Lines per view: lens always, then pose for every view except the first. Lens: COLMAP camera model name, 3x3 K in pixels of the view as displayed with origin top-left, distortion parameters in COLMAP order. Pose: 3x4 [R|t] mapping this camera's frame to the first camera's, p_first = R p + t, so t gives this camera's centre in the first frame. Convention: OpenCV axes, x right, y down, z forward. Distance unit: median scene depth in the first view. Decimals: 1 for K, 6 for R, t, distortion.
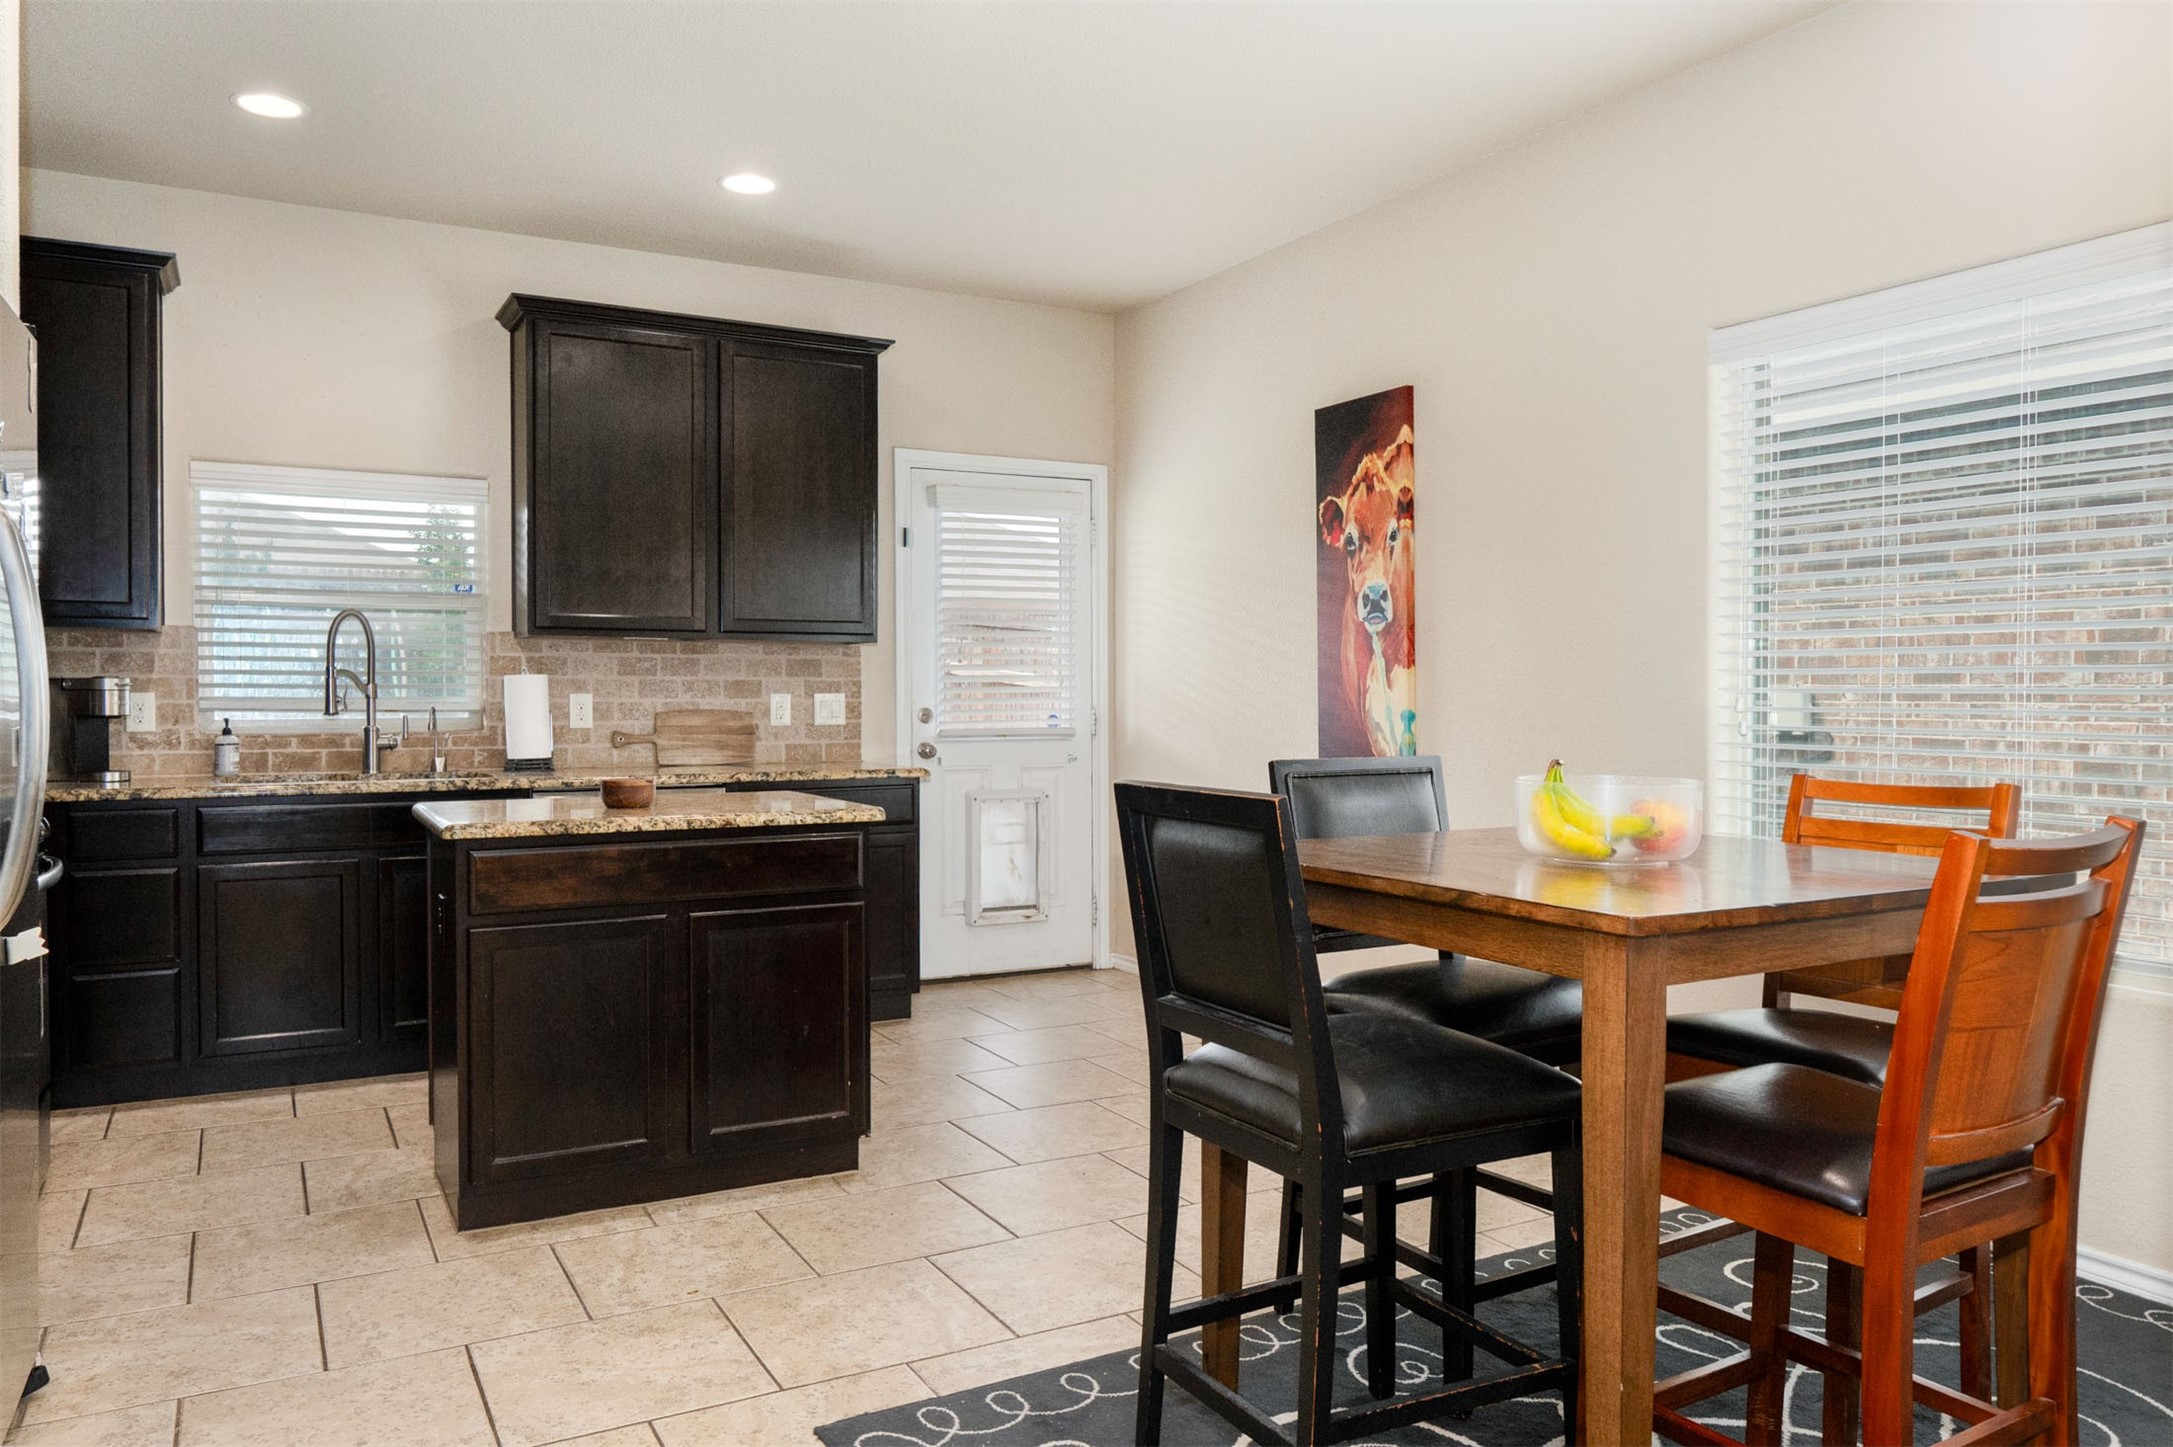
lens RADIAL K [[1524.5, 0, 1057.4], [0, 1524.5, 724.4], [0, 0, 1]] dist [-0.006319, -0.001727]
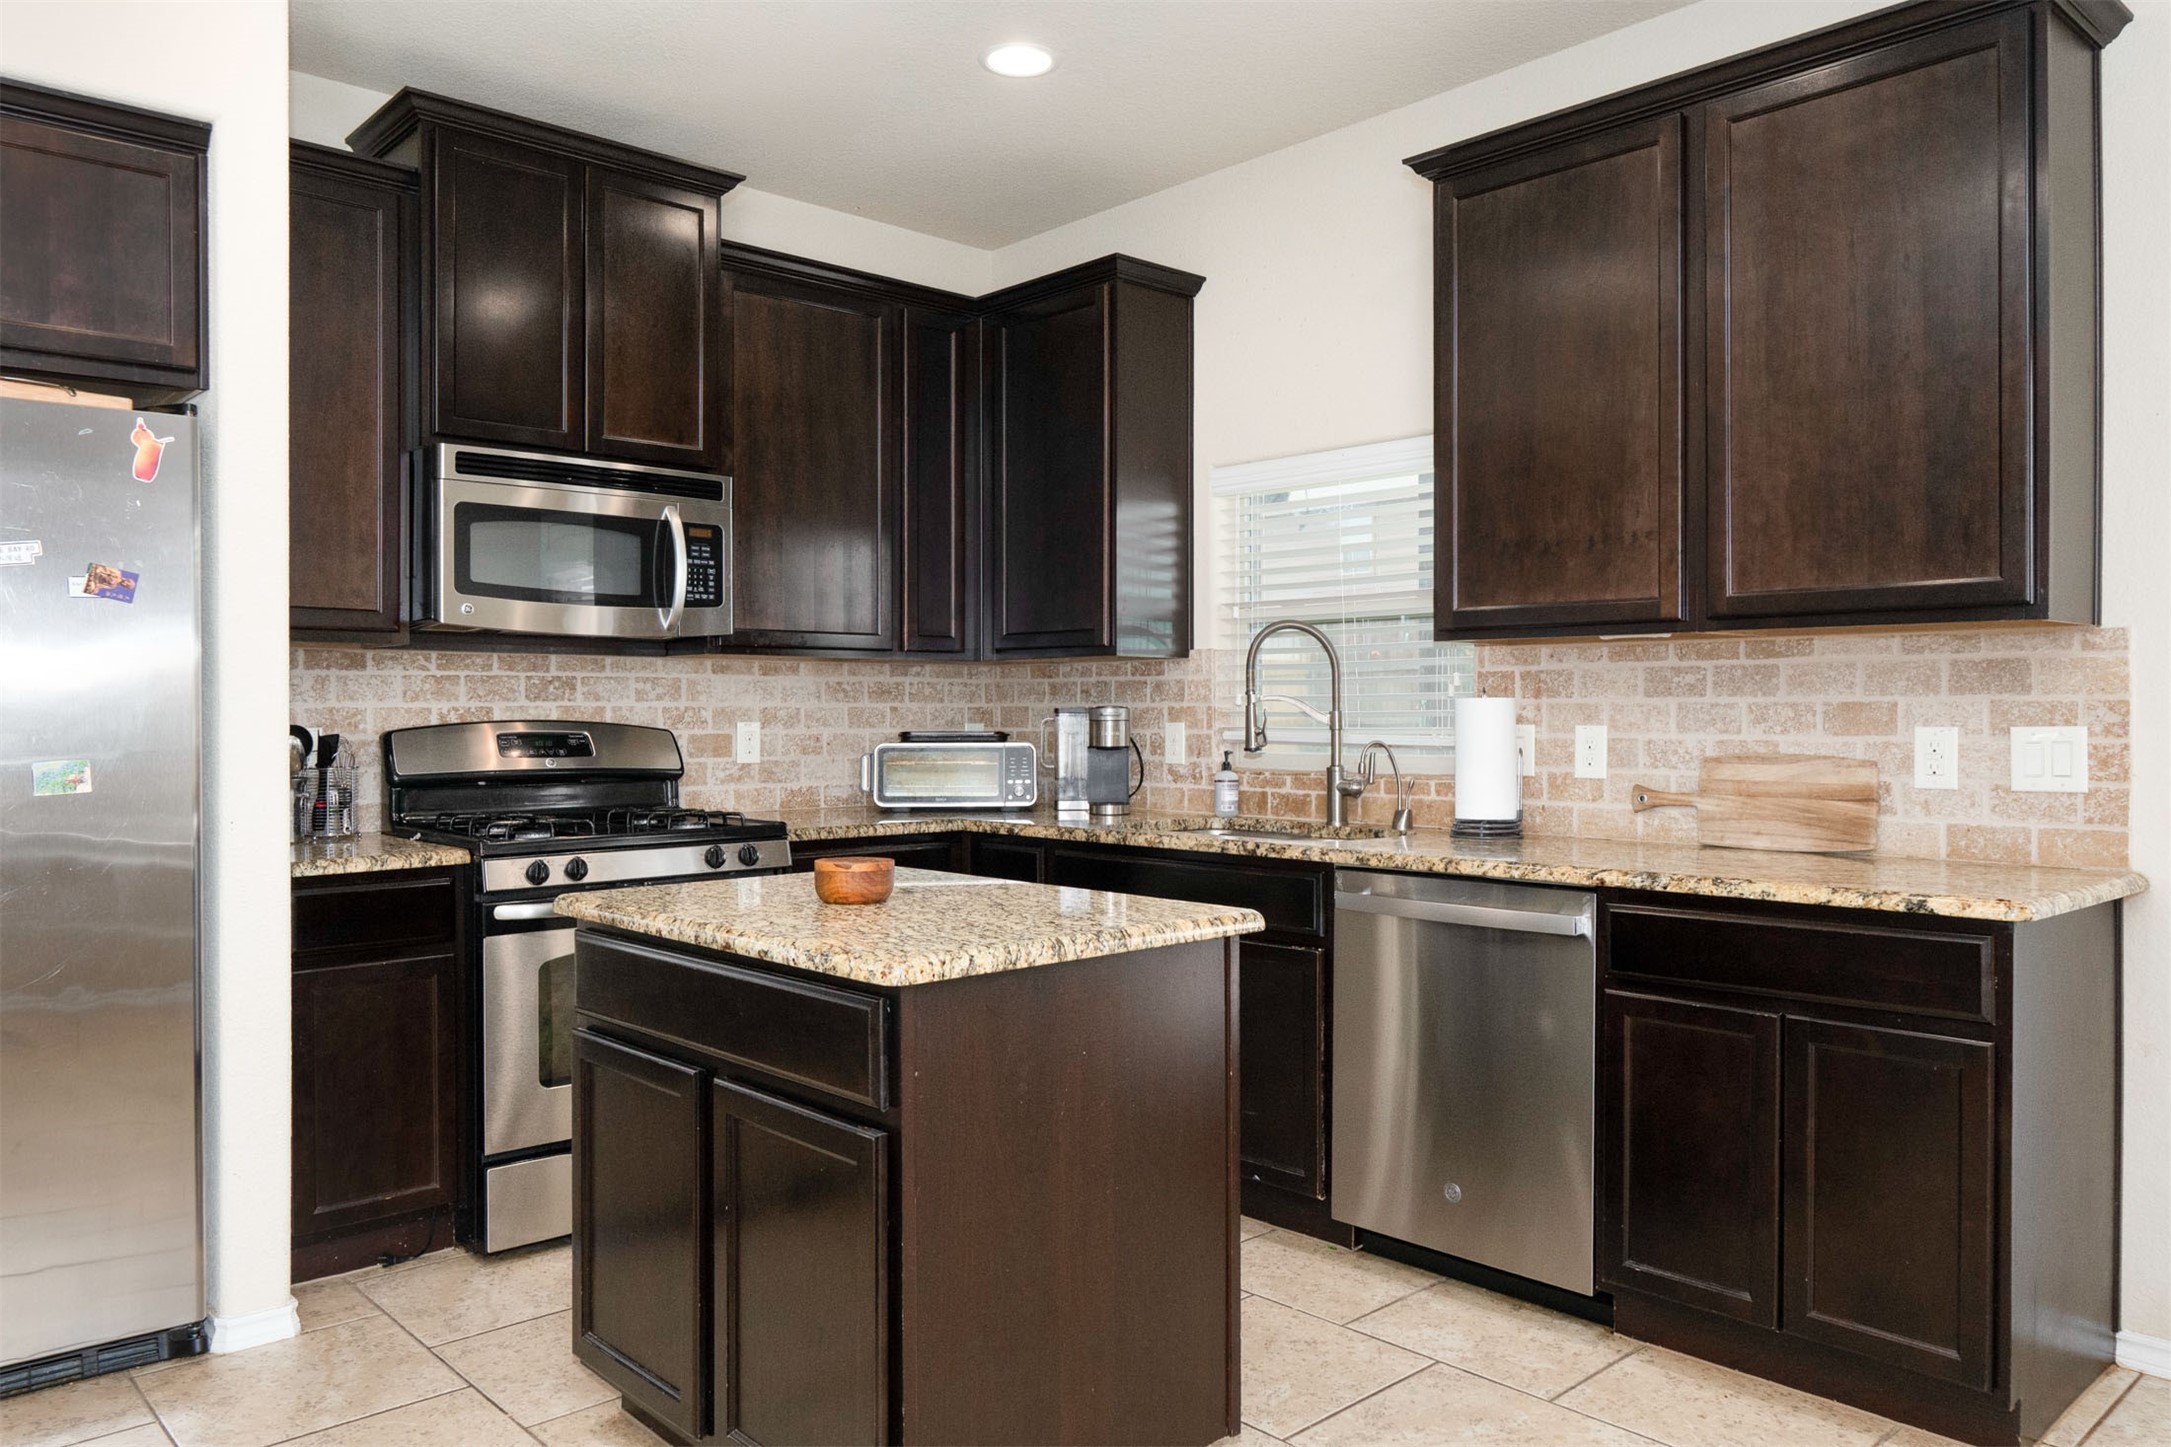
lens RADIAL K [[1523.1, 0, 1056.5], [0, 1523.1, 724.4], [0, 0, 1]] dist [-0.006319, -0.001727]
pose [[0.252722, 0.006196, -0.967519, 0.267819], [-0.017603, 0.999843, 0.001806, -0.018172], [0.967379, 0.016575, 0.252791, 0.627353]]
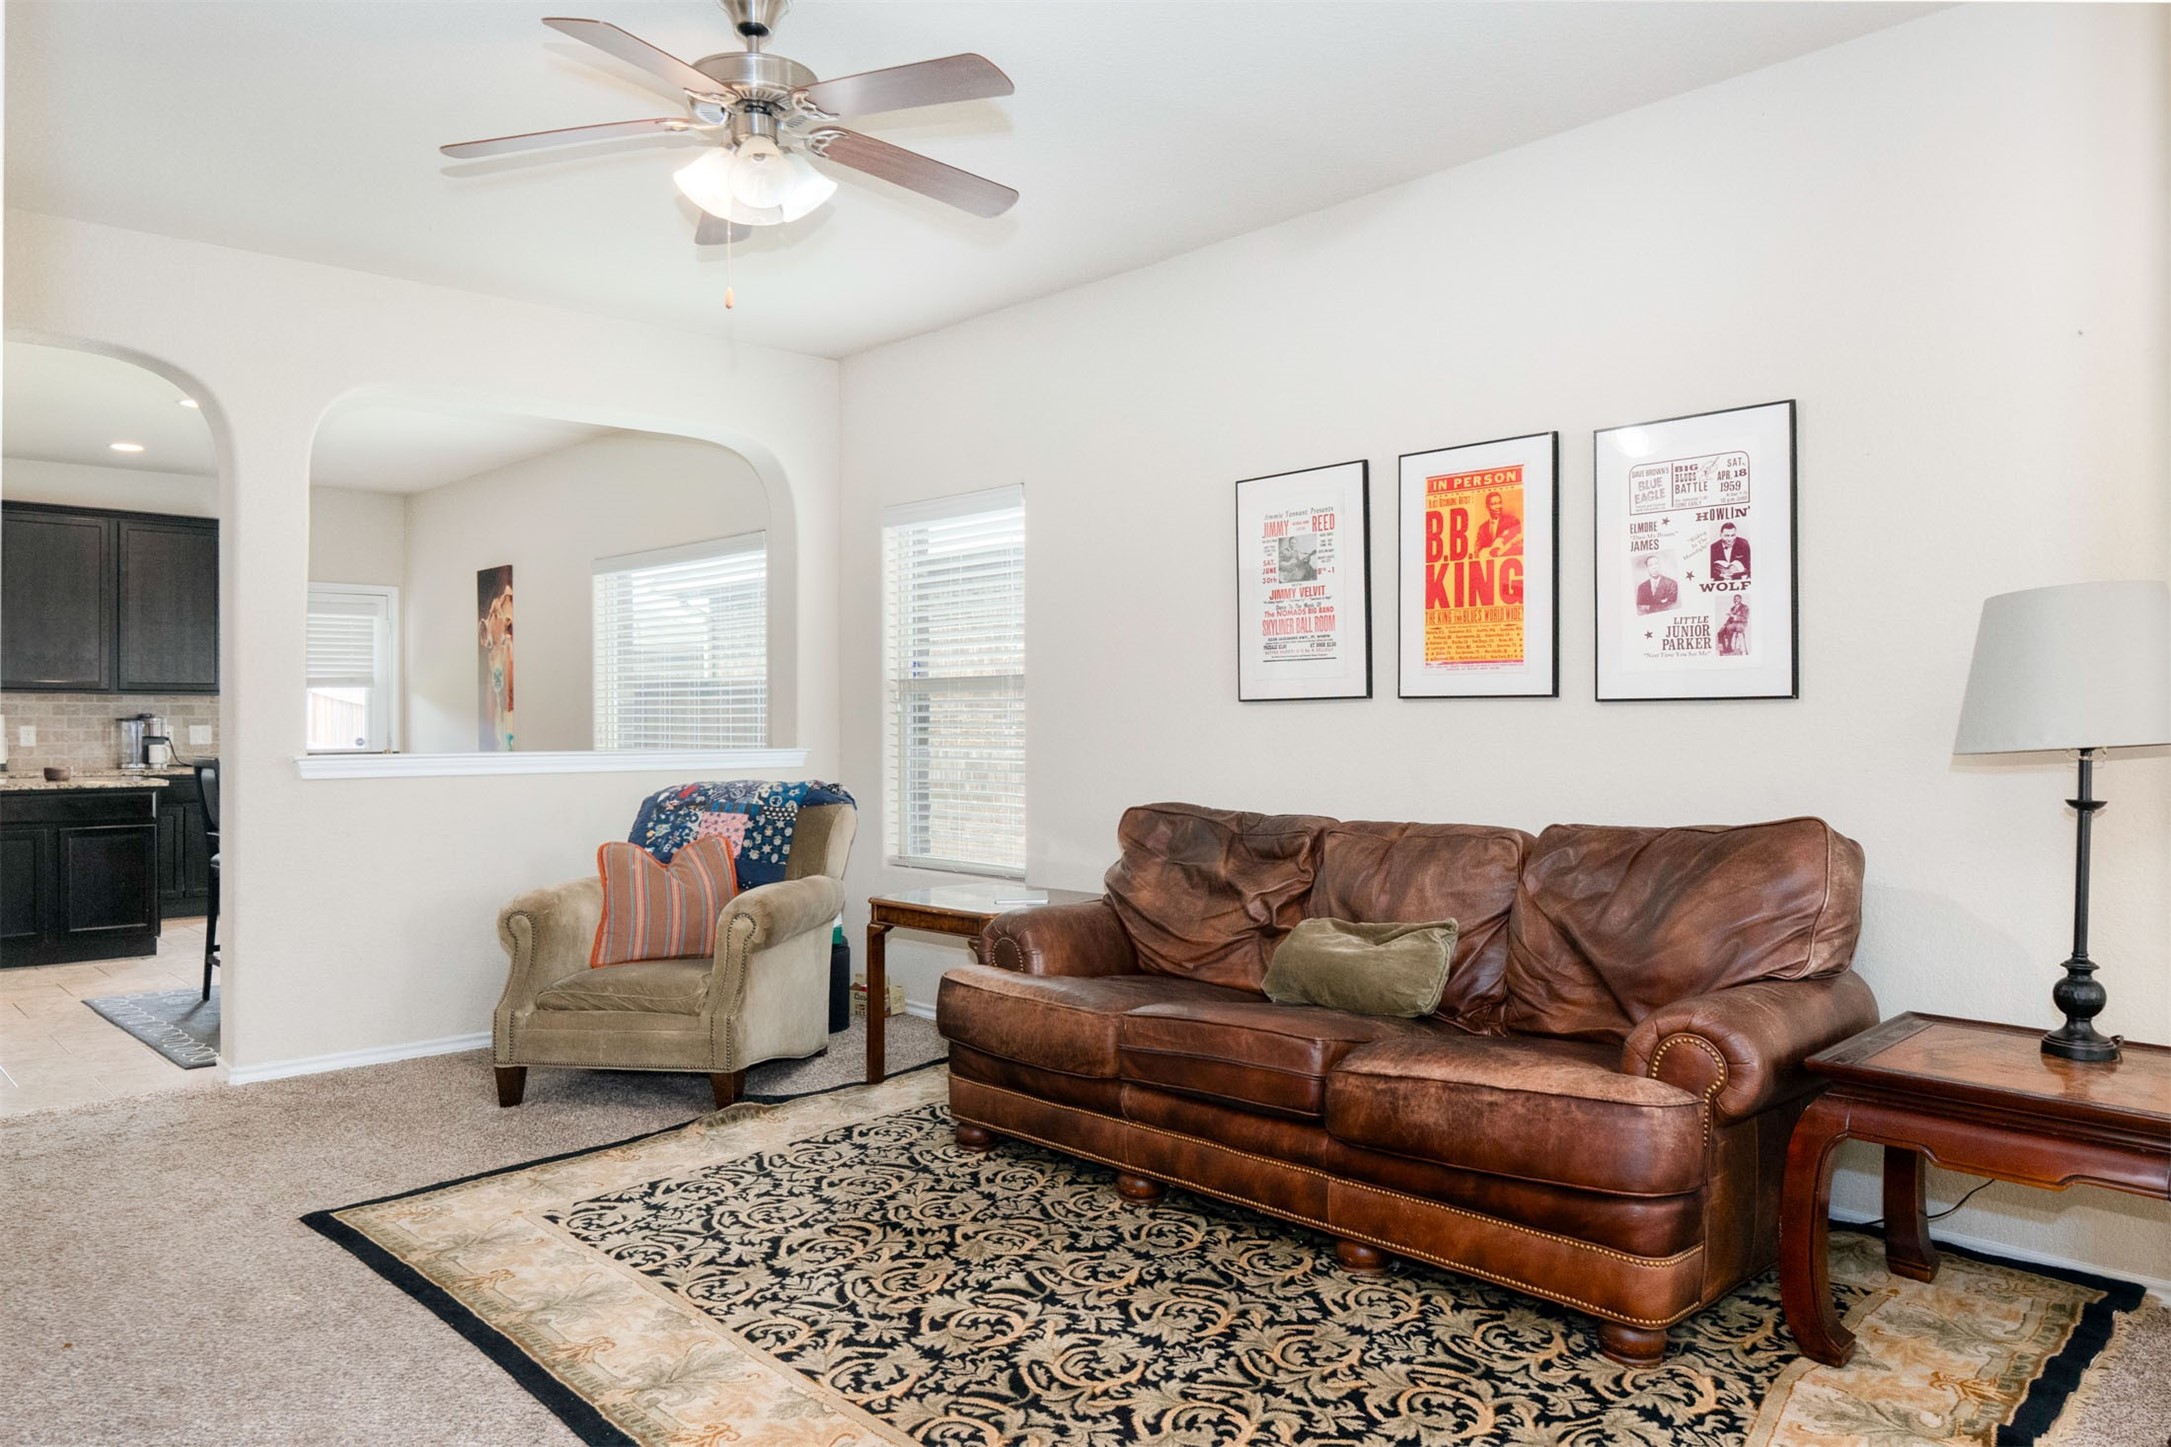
lens RADIAL K [[1497.6, 0, 1059.7], [0, 1497.6, 722.2], [0, 0, 1]] dist [-0.003191, -0.004214]
pose [[0.968088, -0.001594, 0.250604, 0.388664], [0.006703, 0.999787, -0.019532, 0.016165], [-0.250520, 0.020589, 0.967893, -0.909925]]
